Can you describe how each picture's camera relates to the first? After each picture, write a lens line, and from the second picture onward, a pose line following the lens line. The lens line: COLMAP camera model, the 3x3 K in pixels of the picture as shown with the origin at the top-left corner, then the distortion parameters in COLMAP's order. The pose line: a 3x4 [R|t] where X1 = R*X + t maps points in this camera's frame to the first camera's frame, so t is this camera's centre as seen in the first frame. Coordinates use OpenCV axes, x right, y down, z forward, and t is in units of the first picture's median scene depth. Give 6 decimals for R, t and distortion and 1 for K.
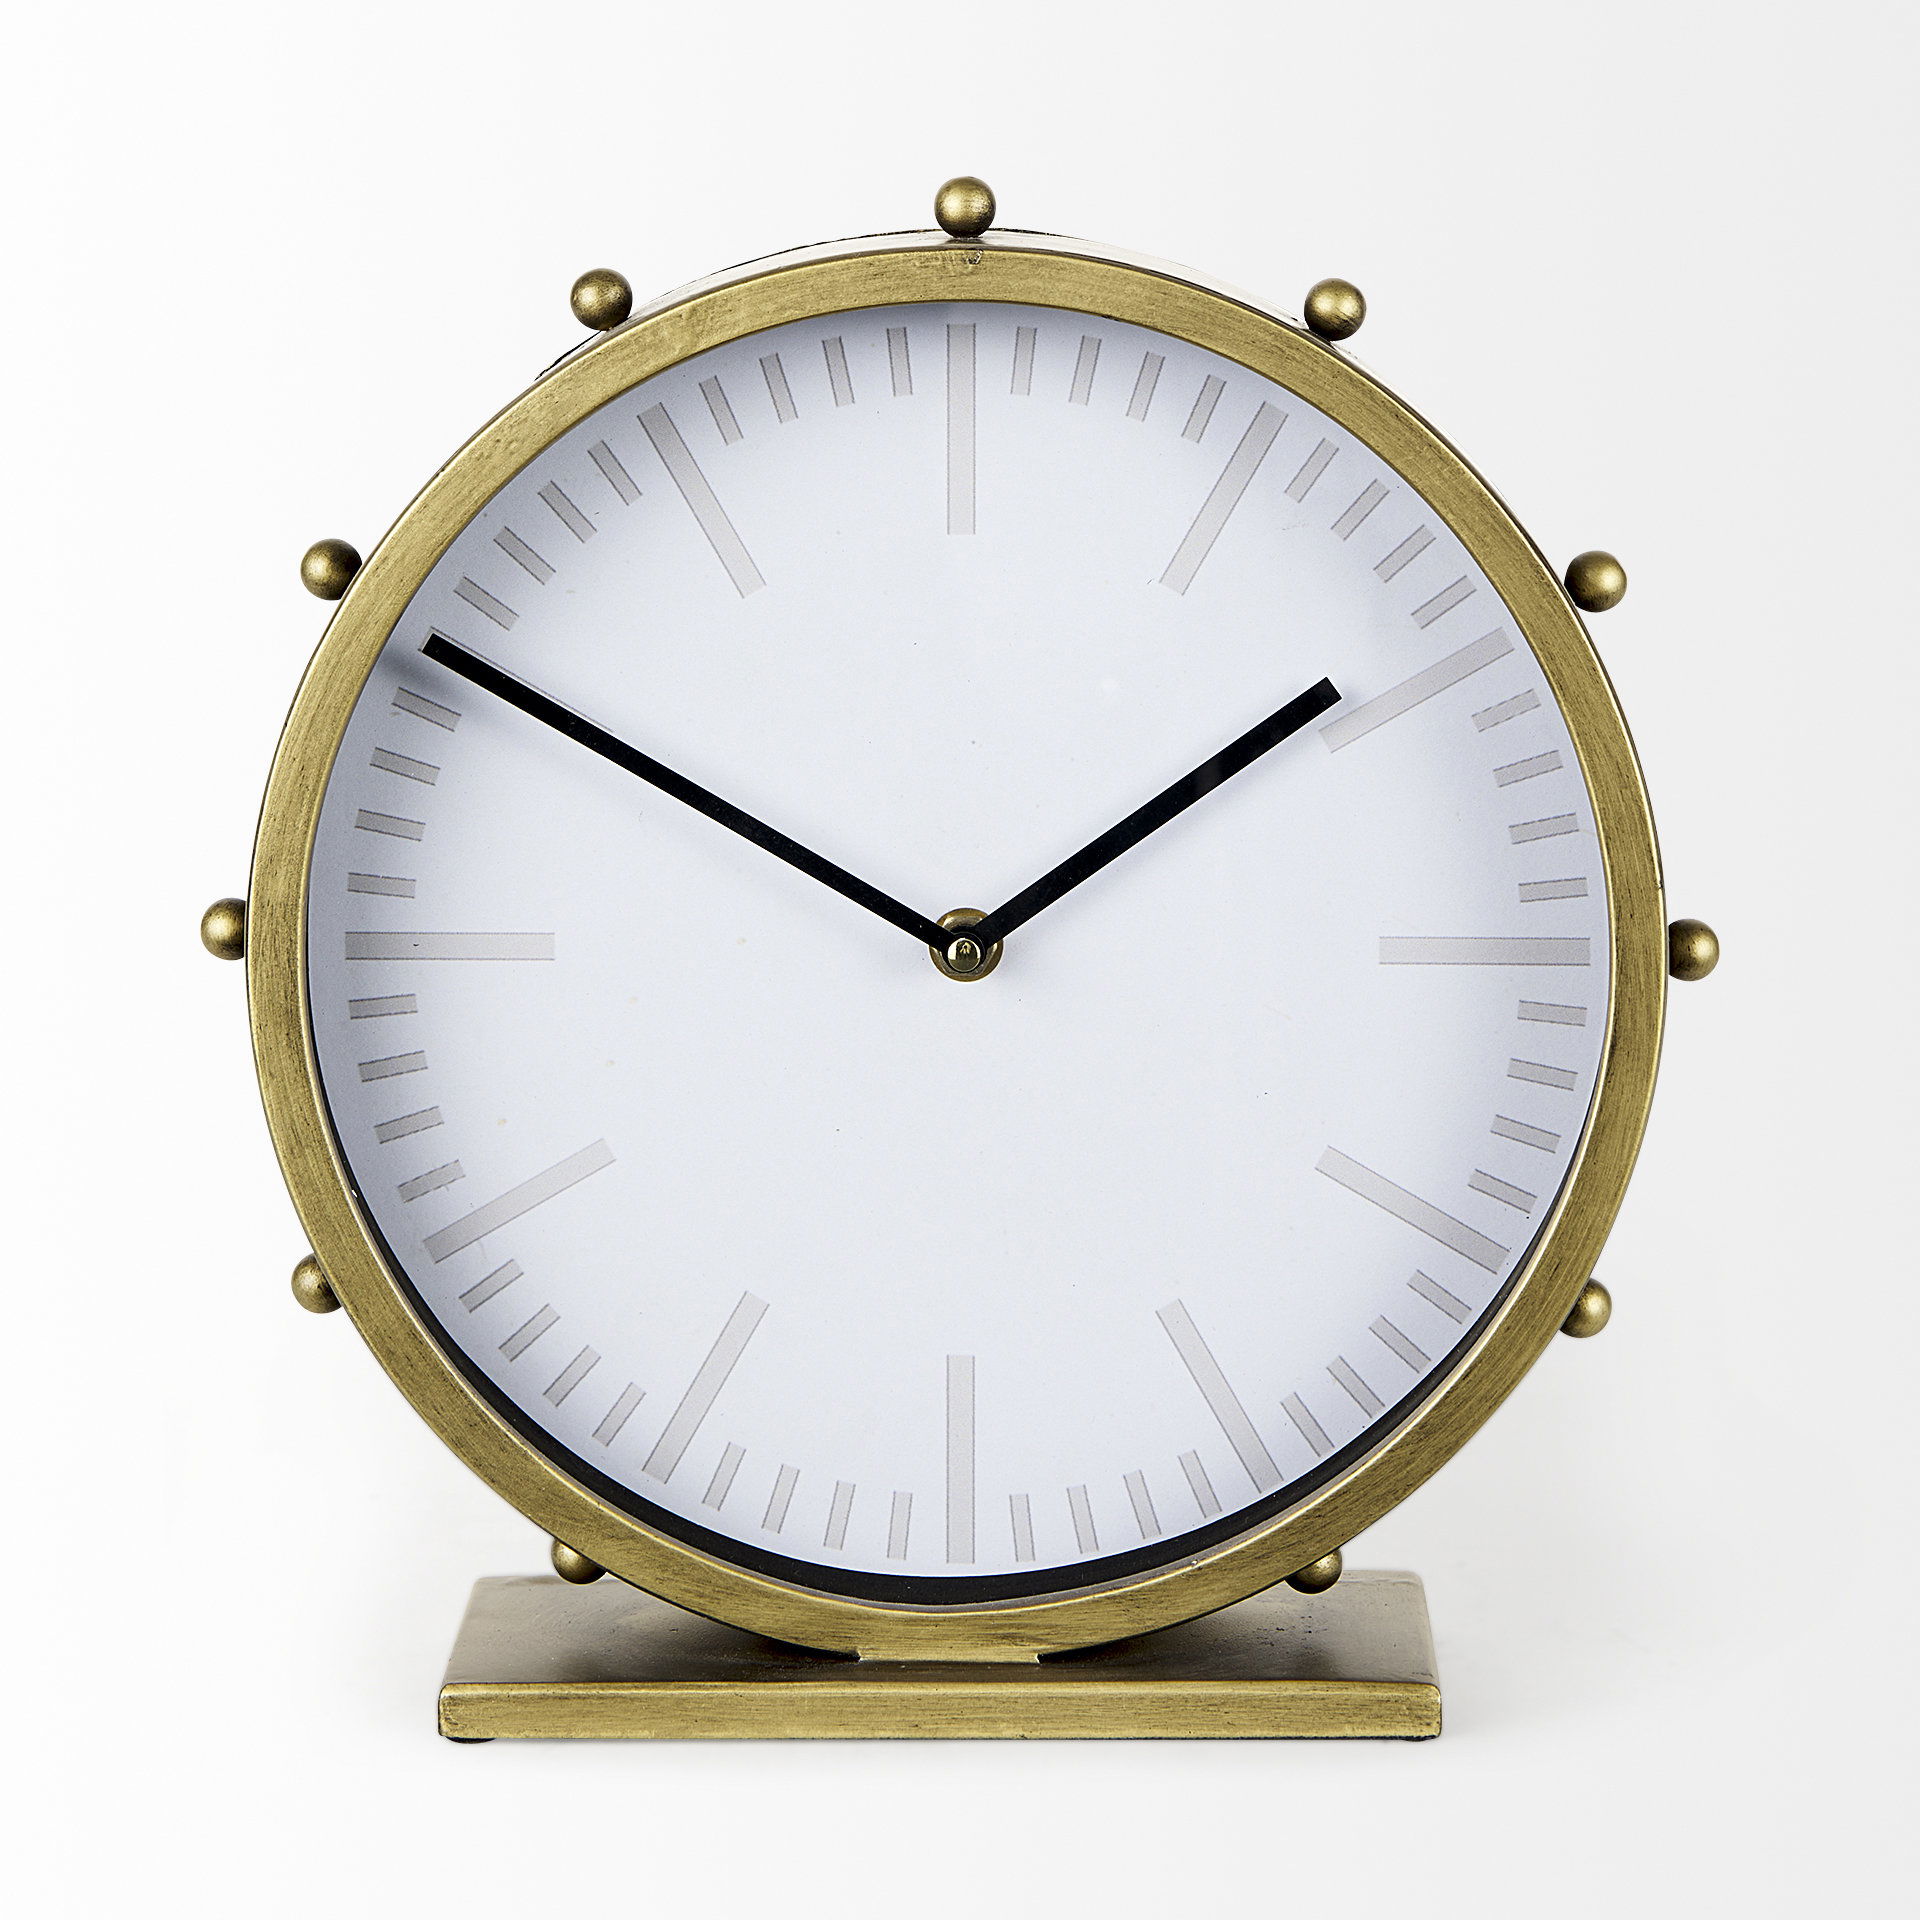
lens RADIAL K [[6692.9, 0, 1014.7], [0, 6692.9, 908.1], [0, 0, 1]] dist [-0.020108, 0.000000]
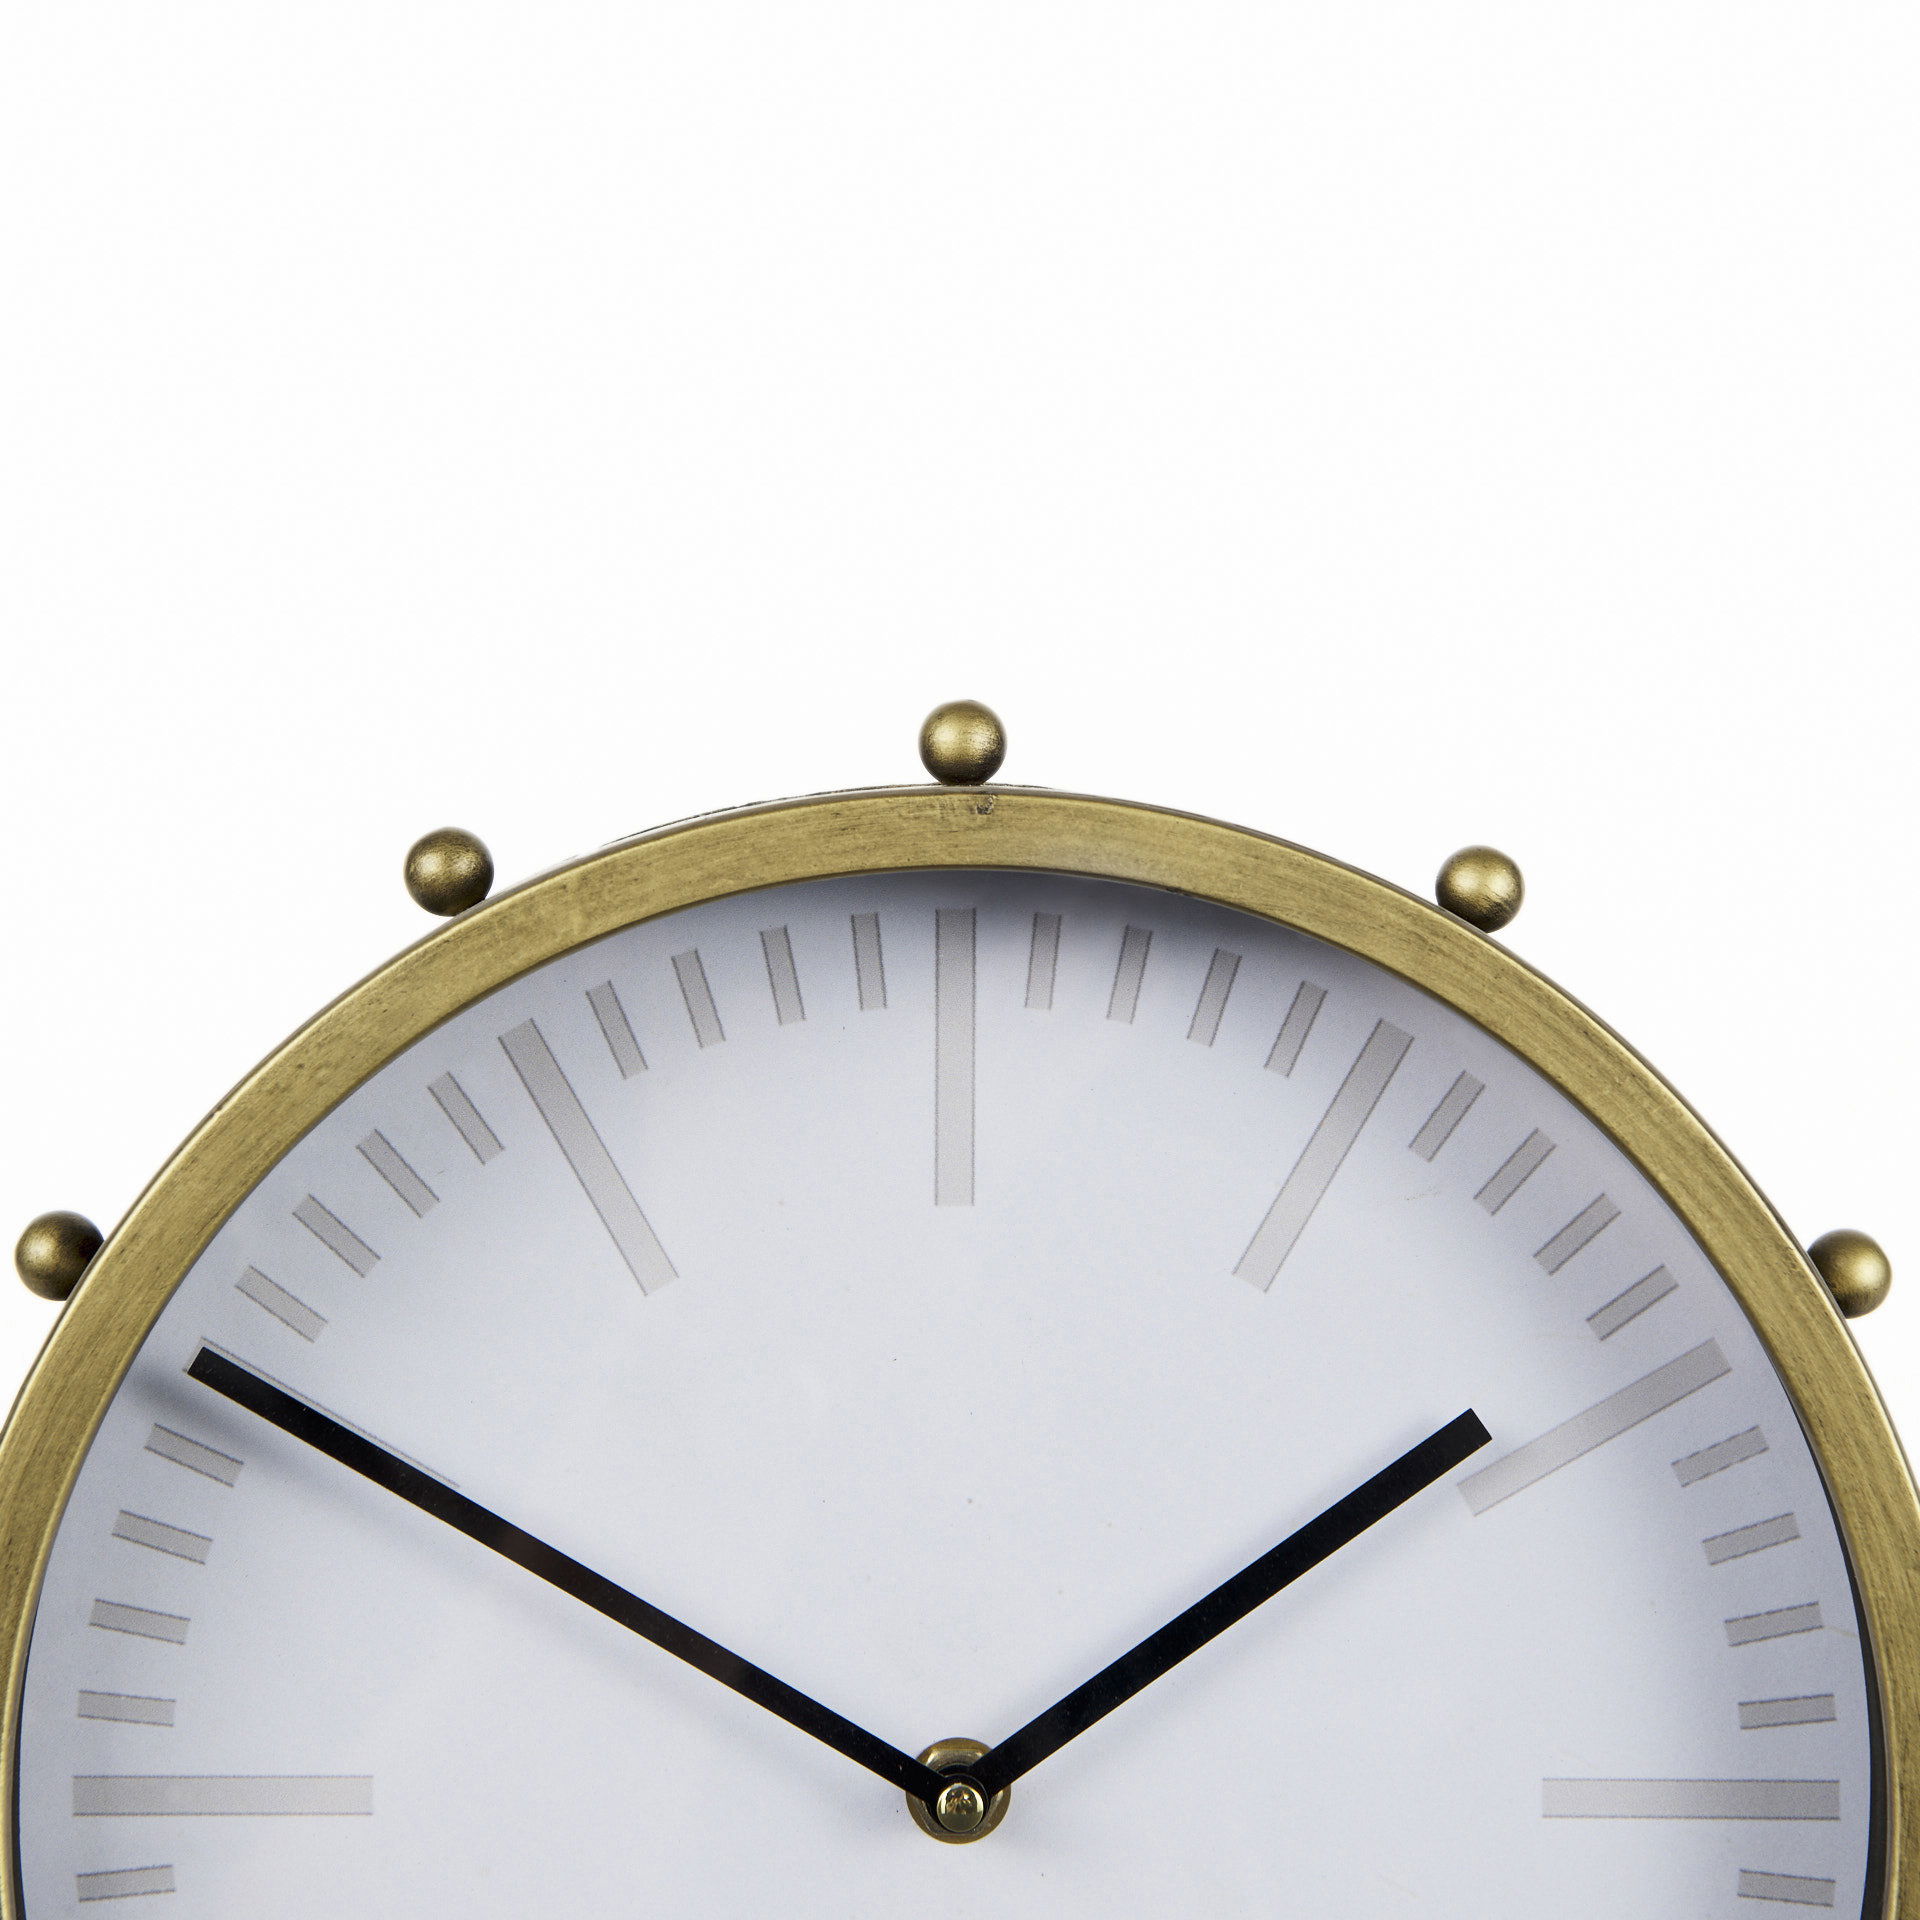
lens RADIAL K [[6692.9, 0, 956.3], [0, 6692.9, 976.3], [0, 0, 1]] dist [-0.020108, 0.000000]
pose [[0.999523, 0.001351, 0.030858, -0.029835], [0.002098, 0.993765, -0.111476, -0.001293], [-0.030816, 0.111488, 0.993288, 0.298020]]
